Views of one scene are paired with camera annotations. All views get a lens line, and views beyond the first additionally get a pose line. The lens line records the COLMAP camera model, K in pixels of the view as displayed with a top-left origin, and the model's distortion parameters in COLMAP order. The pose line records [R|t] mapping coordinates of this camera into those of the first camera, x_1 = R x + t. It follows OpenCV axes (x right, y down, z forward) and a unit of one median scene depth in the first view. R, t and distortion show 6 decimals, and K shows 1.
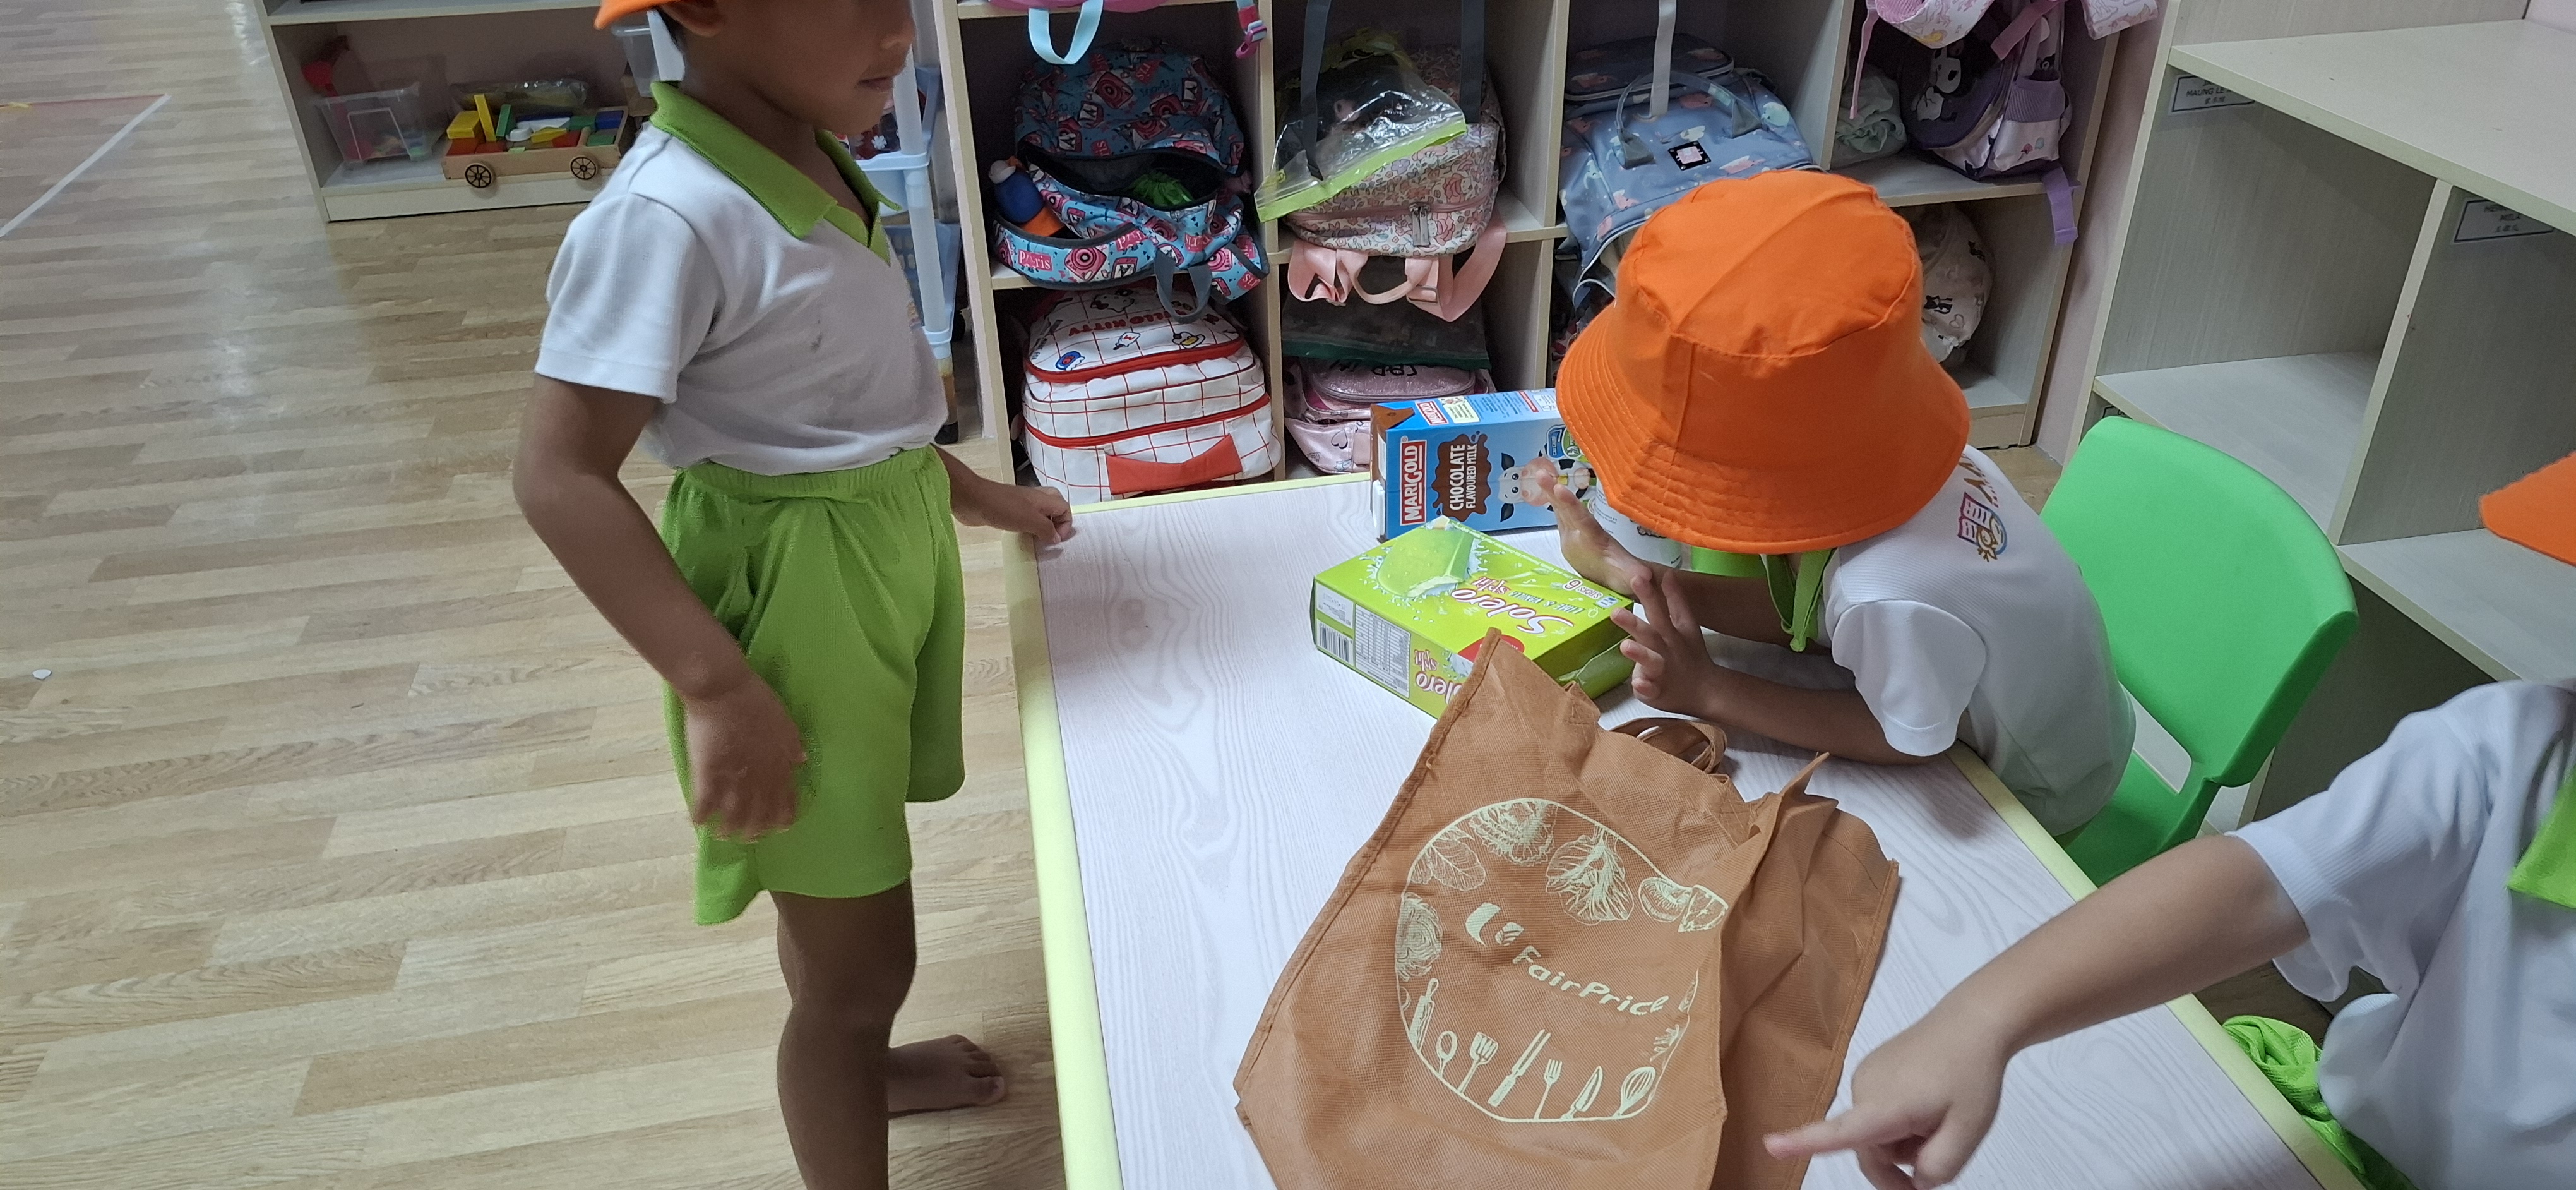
lens RADIAL K [[1810.1, 0, 1269.1], [0, 1810.1, 585.1], [0, 0, 1]] dist [0.092652, -0.131838]
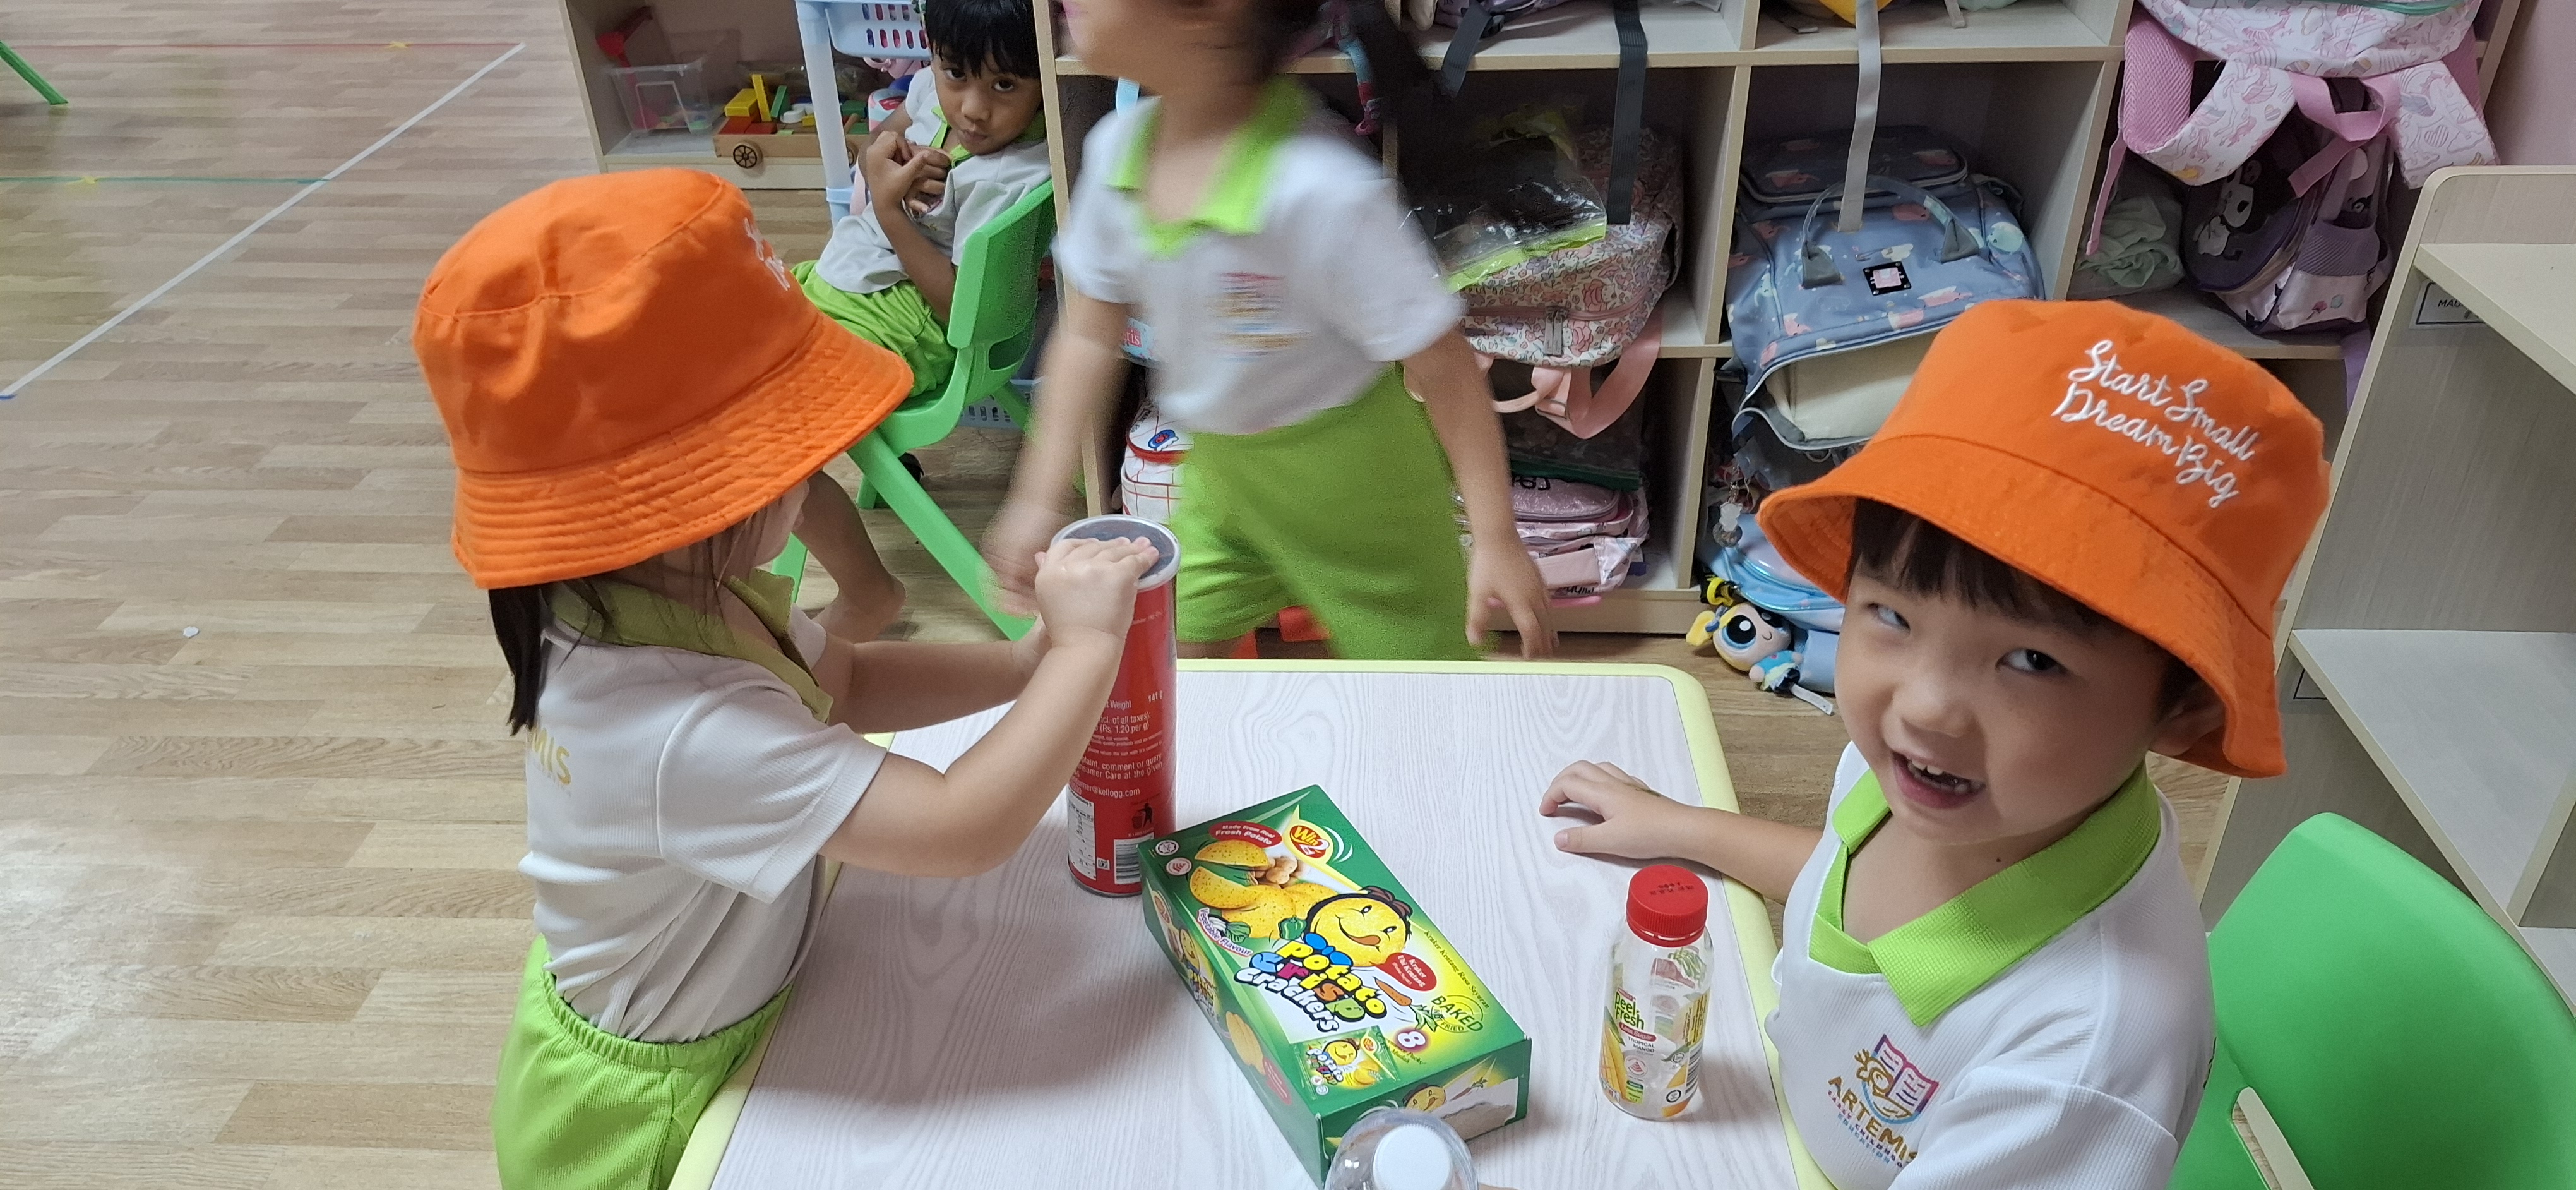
lens RADIAL K [[1802.9, 0, 1283.5], [0, 1802.9, 611.9], [0, 0, 1]] dist [0.083023, -0.126919]
pose [[0.970223, 0.129233, -0.204857, 0.152434], [-0.121371, 0.991320, 0.050544, -0.089806], [0.209611, -0.024175, 0.977486, 0.102104]]
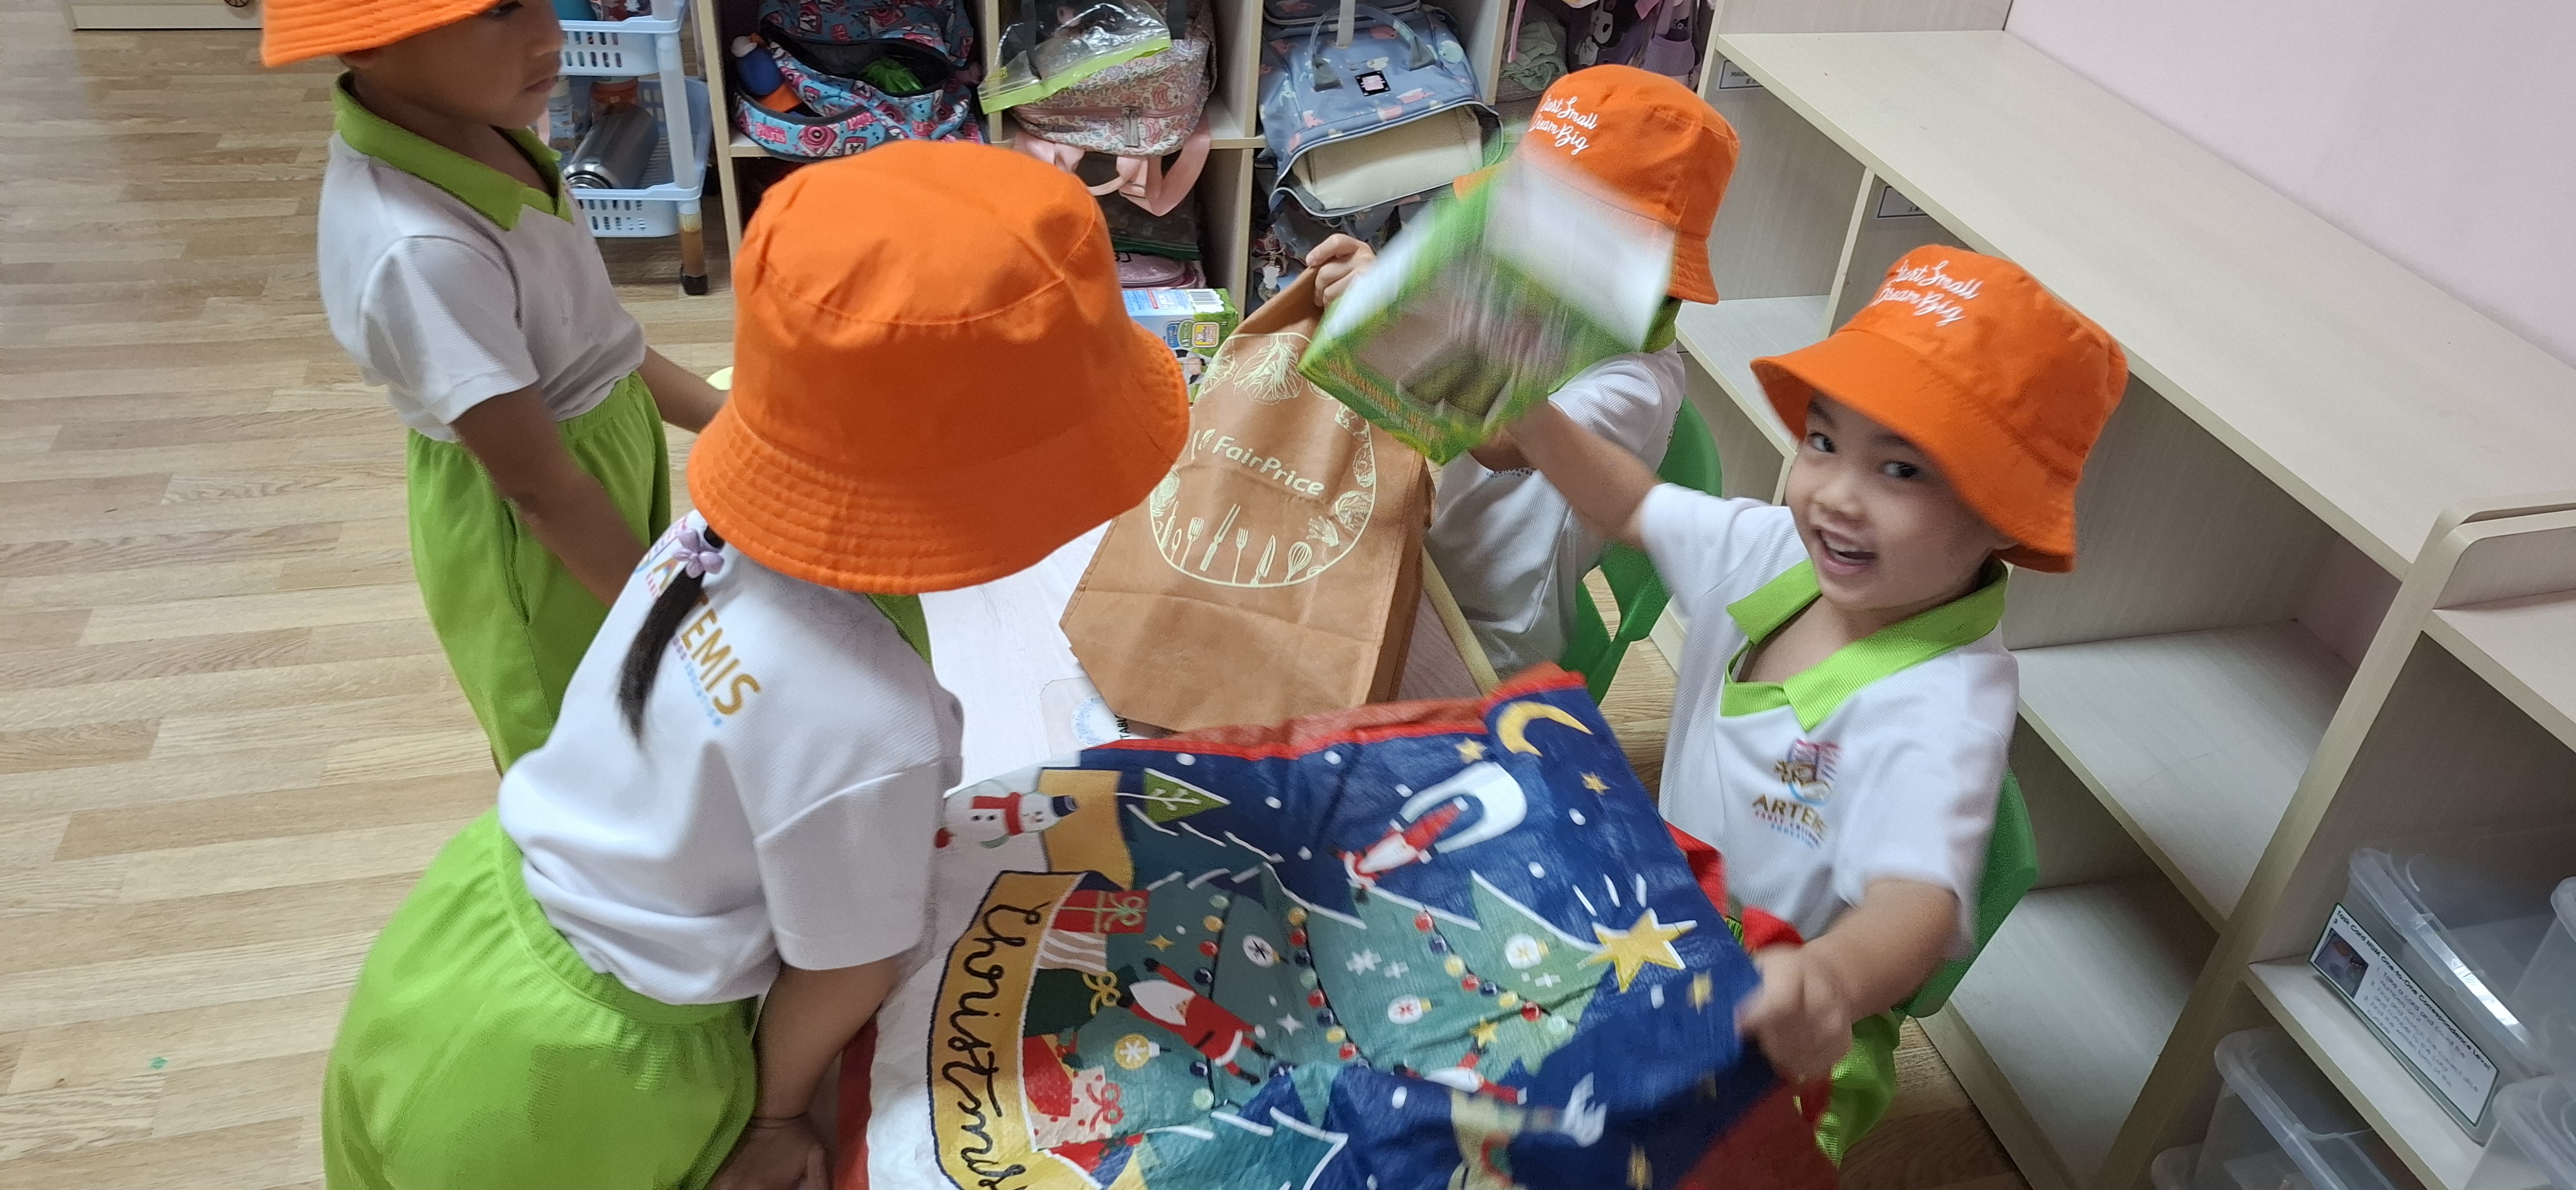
lens RADIAL K [[1804.2, 0, 1347.0], [0, 1804.2, 623.7], [0, 0, 1]] dist [0.078856, -0.096660]
pose [[0.990391, 0.037057, 0.133237, 0.076583], [-0.049022, 0.994942, 0.087675, 0.002153], [-0.129314, -0.093364, 0.987199, -0.151828]]
